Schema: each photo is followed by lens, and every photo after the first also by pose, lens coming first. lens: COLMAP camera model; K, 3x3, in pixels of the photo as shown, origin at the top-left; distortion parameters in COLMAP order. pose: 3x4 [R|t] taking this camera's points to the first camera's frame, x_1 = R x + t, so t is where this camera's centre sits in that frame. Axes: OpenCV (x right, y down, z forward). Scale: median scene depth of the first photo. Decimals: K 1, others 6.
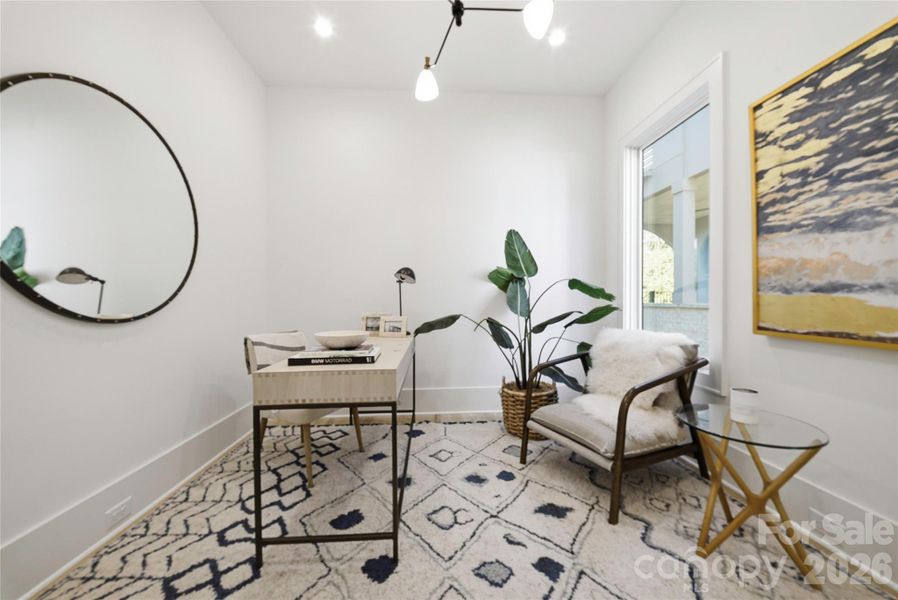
lens RADIAL K [[325.1, 0, 444.9], [0, 325.1, 300.6], [0, 0, 1]] dist [-0.000604, -0.002902]
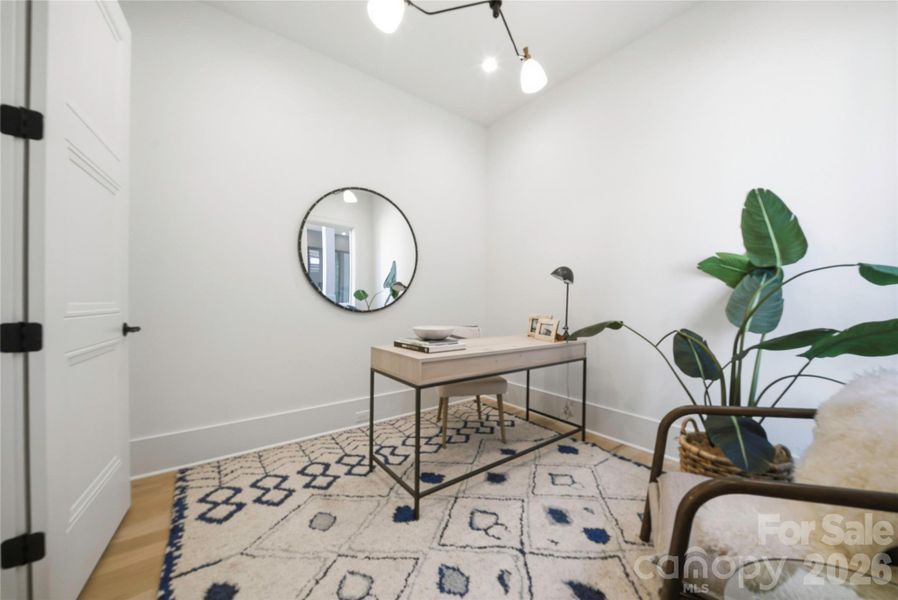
lens RADIAL K [[325.1, 0, 443.3], [0, 325.1, 299.8], [0, 0, 1]] dist [-0.000604, -0.002902]
pose [[0.558641, 0.007322, -0.829378, 0.637055], [-0.008869, 0.999957, 0.002854, -0.010024], [0.829362, 0.005761, 0.558681, 0.284699]]
